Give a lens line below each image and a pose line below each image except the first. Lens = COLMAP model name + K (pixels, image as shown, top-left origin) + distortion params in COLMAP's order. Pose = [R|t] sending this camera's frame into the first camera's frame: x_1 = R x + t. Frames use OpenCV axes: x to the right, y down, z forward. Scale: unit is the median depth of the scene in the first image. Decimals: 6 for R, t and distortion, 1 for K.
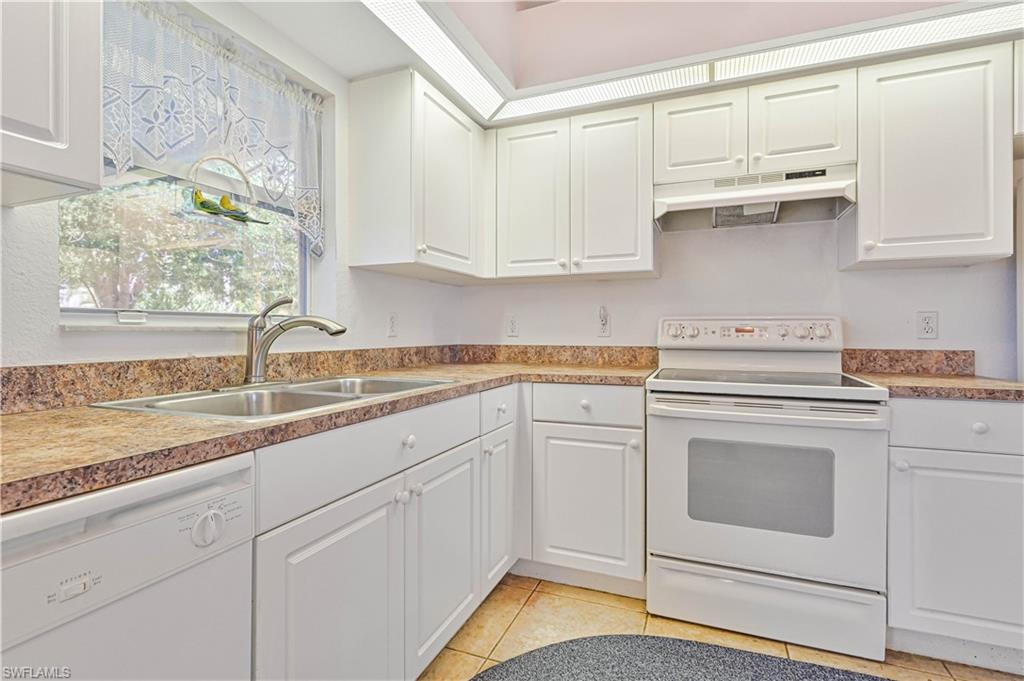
lens RADIAL K [[489.1, 0, 516.3], [0, 489.1, 330.1], [0, 0, 1]] dist [-0.002467, -0.000728]
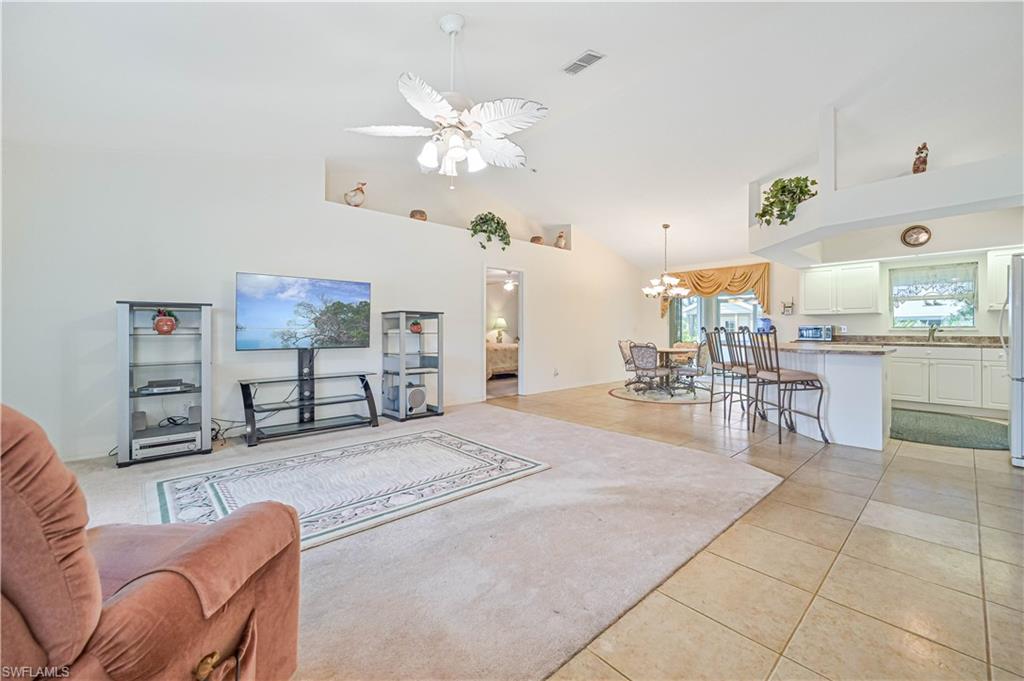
lens RADIAL K [[408.6, 0, 513.7], [0, 408.6, 331.1], [0, 0, 1]] dist [-0.002469, -0.000603]
pose [[-0.433829, -0.000721, -0.900995, 3.443362], [0.002583, 0.999995, -0.002044, 0.002566], [0.900992, -0.003214, -0.433825, -0.647668]]
